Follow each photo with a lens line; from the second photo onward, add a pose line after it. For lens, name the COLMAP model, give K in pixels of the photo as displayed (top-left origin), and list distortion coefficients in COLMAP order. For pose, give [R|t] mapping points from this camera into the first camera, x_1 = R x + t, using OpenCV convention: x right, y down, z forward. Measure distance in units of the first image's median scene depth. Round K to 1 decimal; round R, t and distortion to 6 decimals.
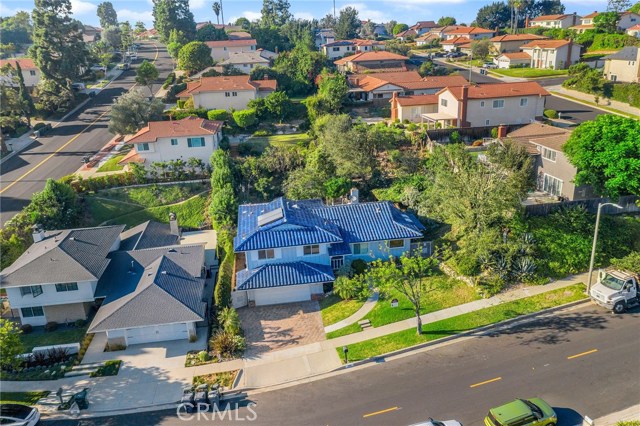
lens RADIAL K [[509.4, 0, 320.0], [0, 509.4, 213.0], [0, 0, 1]] dist [0.002394, 0.002750]
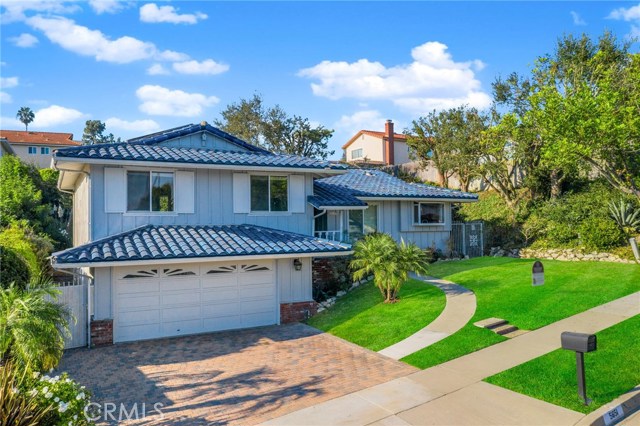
lens RADIAL K [[509.4, 0, 320.0], [0, 509.4, 213.0], [0, 0, 1]] dist [0.002394, 0.002750]
pose [[0.936531, 0.039203, 0.348387, -0.117917], [0.096966, 0.925999, -0.364861, 0.231838], [-0.336910, 0.375486, 0.863425, 0.657107]]
